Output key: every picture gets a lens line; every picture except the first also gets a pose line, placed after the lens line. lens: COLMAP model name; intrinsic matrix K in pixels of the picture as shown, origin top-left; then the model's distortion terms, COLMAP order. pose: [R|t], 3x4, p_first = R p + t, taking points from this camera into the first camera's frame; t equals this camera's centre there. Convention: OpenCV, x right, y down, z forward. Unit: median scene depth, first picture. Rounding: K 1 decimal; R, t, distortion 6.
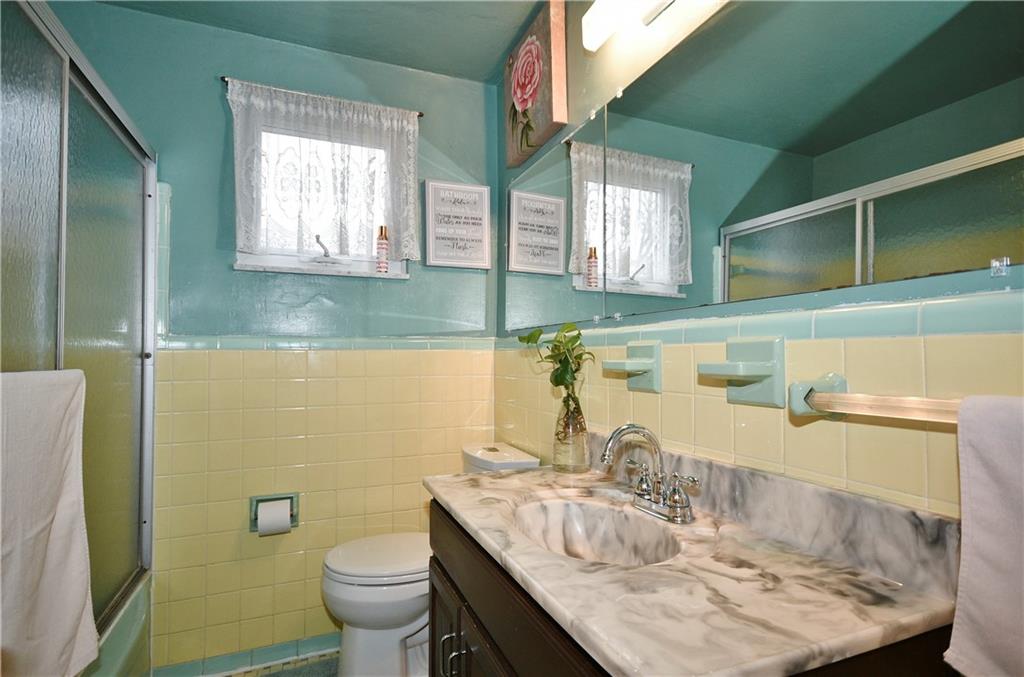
lens RADIAL K [[508.9, 0, 510.9], [0, 508.9, 342.4], [0, 0, 1]] dist [0.010736, 0.000843]
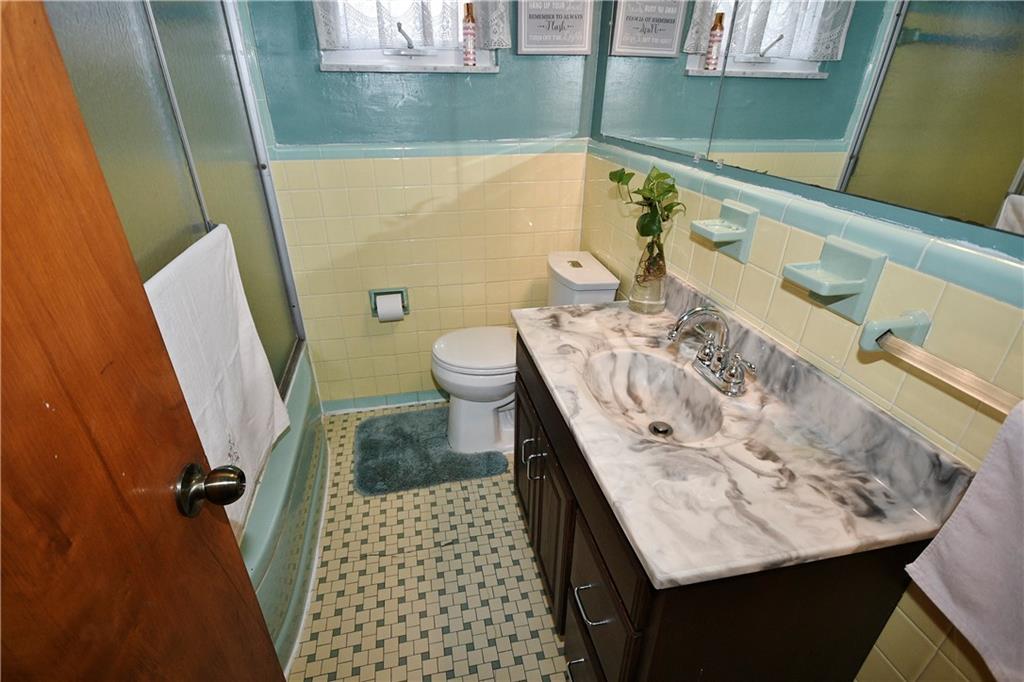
lens RADIAL K [[497.5, 0, 511.0], [0, 497.5, 344.1], [0, 0, 1]] dist [0.012127, -0.001251]
pose [[0.984060, 0.092546, -0.151858, 0.004352], [-0.006391, 0.871776, 0.489863, -0.209310], [0.177721, -0.481084, 0.858472, 0.002804]]
